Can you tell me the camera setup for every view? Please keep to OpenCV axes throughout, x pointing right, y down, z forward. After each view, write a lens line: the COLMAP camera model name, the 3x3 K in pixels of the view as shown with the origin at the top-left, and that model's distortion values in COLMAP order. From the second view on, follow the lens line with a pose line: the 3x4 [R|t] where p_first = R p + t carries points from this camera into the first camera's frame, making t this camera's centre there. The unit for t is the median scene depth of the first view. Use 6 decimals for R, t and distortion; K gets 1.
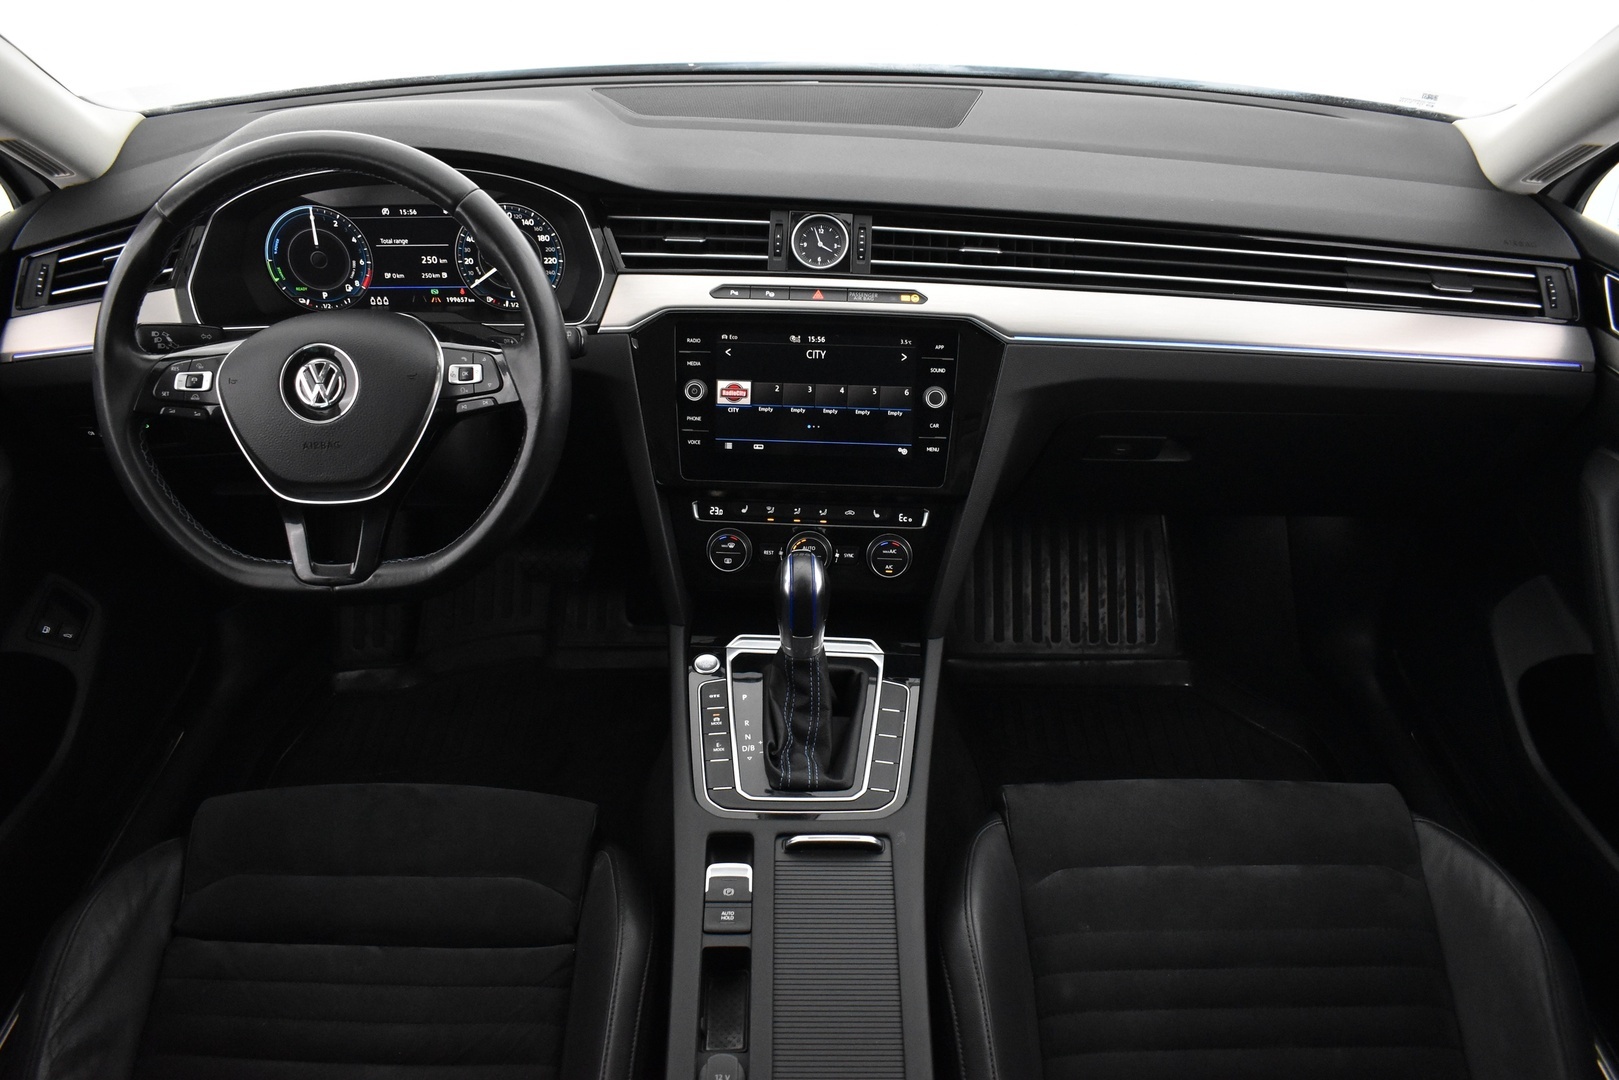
lens RADIAL K [[1275.6, 0, 809.5], [0, 1275.6, 540.0], [0, 0, 1]] dist [-0.104858, 0.003382]
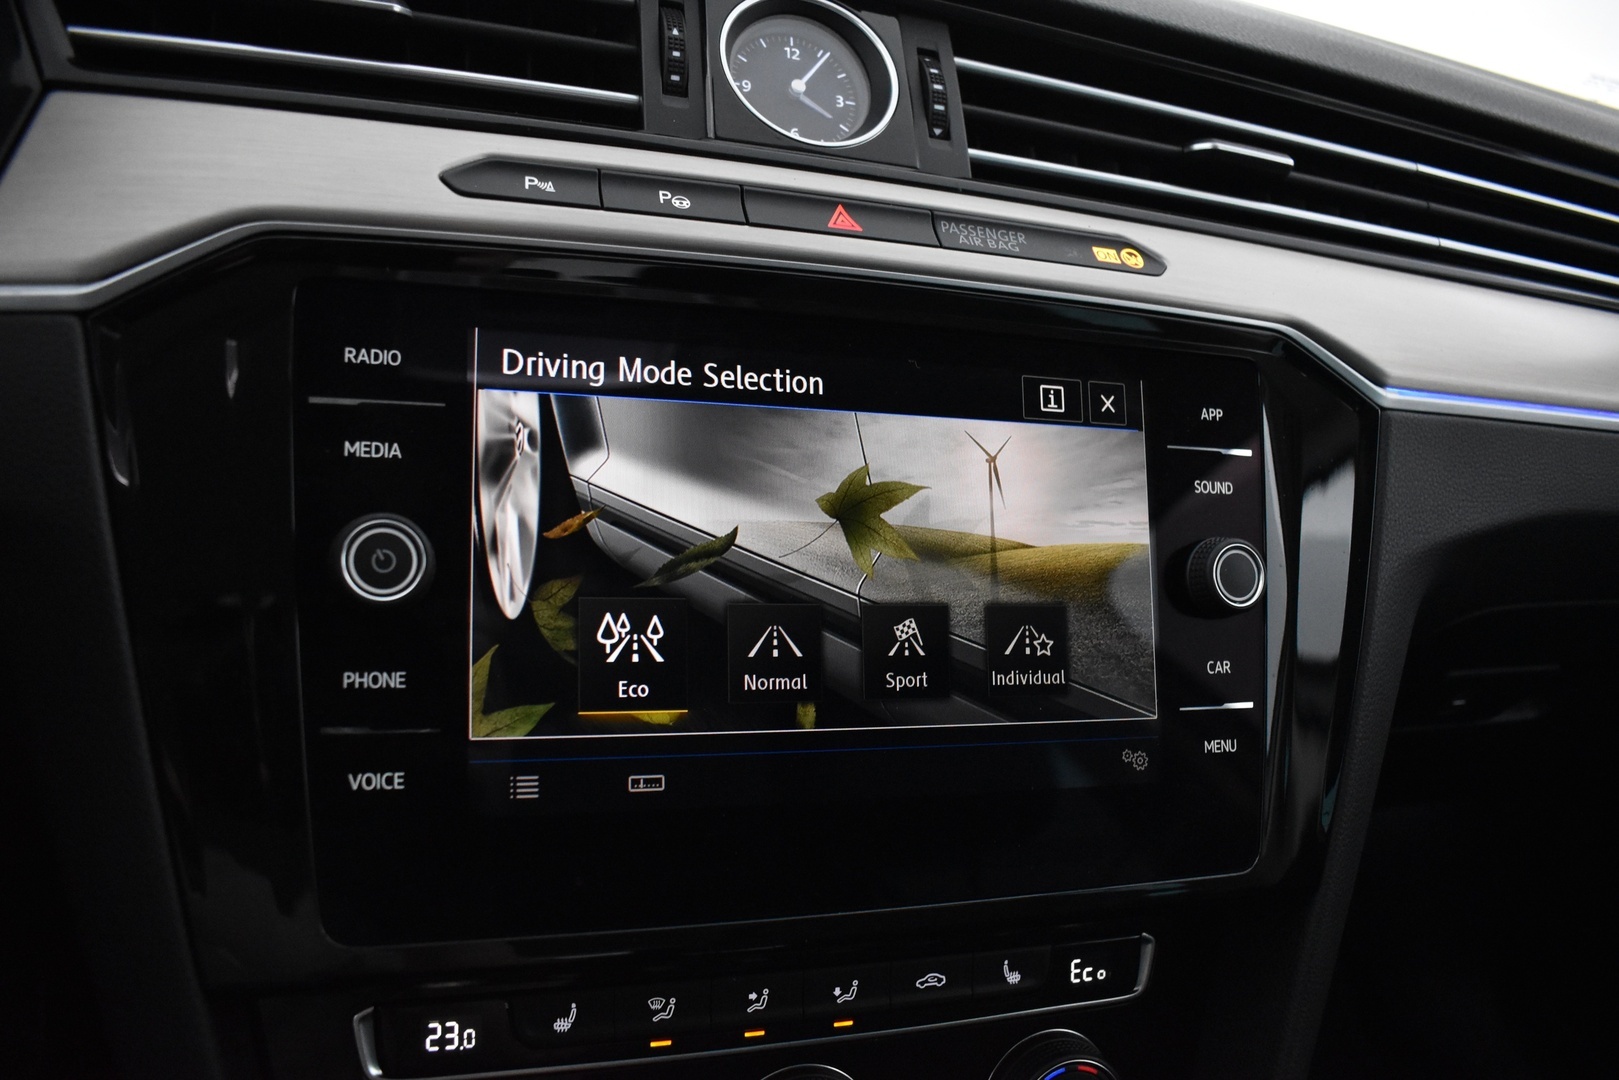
lens RADIAL K [[1228.4, 0, 809.5], [0, 1228.4, 540.0], [0, 0, 1]] dist [-0.093411, 0.006229]
pose [[0.924176, -0.001776, 0.381962, -0.101085], [0.076262, 0.980713, -0.179961, -0.073787], [-0.374276, 0.195445, 0.906487, 0.756785]]
